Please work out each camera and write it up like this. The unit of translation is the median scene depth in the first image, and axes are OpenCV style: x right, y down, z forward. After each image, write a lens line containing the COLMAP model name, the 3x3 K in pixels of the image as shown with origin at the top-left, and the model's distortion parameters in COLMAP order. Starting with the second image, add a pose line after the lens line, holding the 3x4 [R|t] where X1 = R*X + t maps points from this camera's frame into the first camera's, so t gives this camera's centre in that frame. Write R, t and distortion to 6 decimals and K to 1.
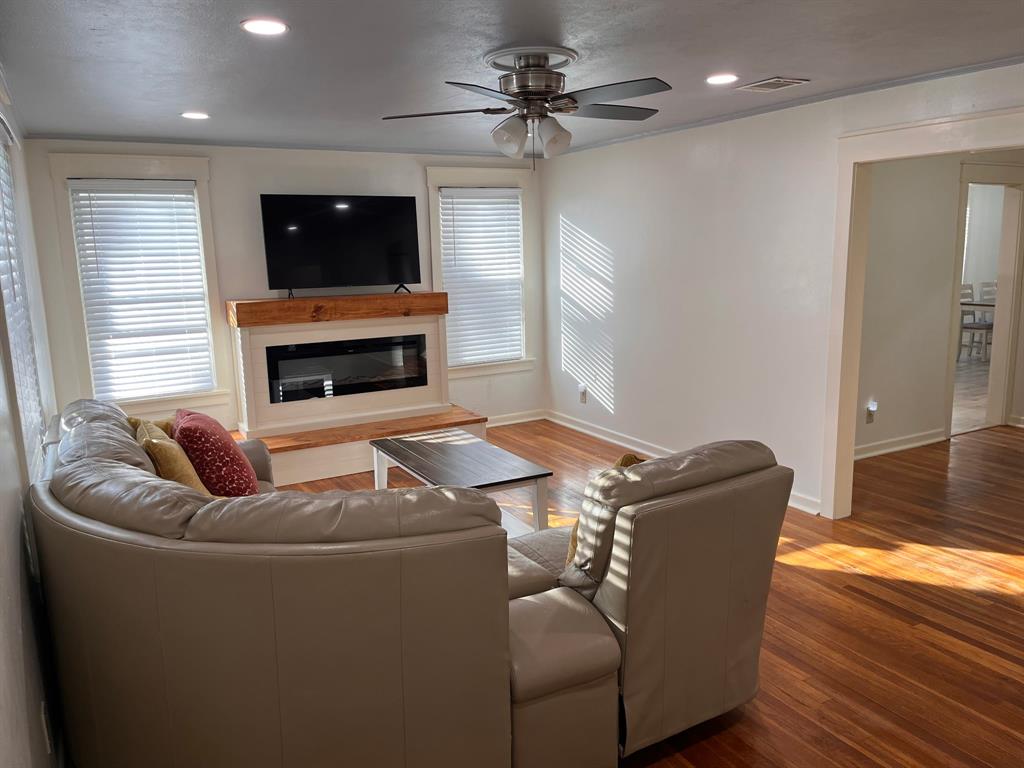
lens RADIAL K [[780.8, 0, 510.4], [0, 780.8, 382.3], [0, 0, 1]] dist [0.006188, -0.009364]
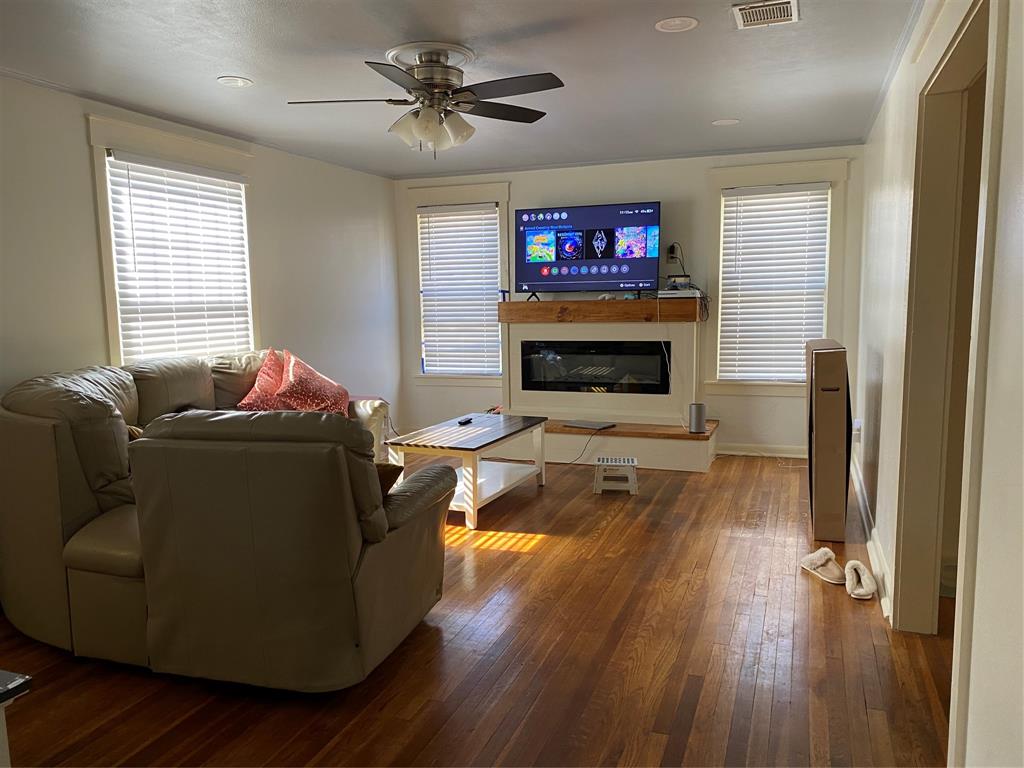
lens RADIAL K [[781.1, 0, 510.2], [0, 781.1, 387.2], [0, 0, 1]] dist [0.002416, -0.019104]
pose [[0.647570, 0.105032, -0.754732, 0.536270], [-0.128537, 0.991319, 0.027671, -0.006665], [0.751087, 0.079092, 0.655449, 0.223902]]
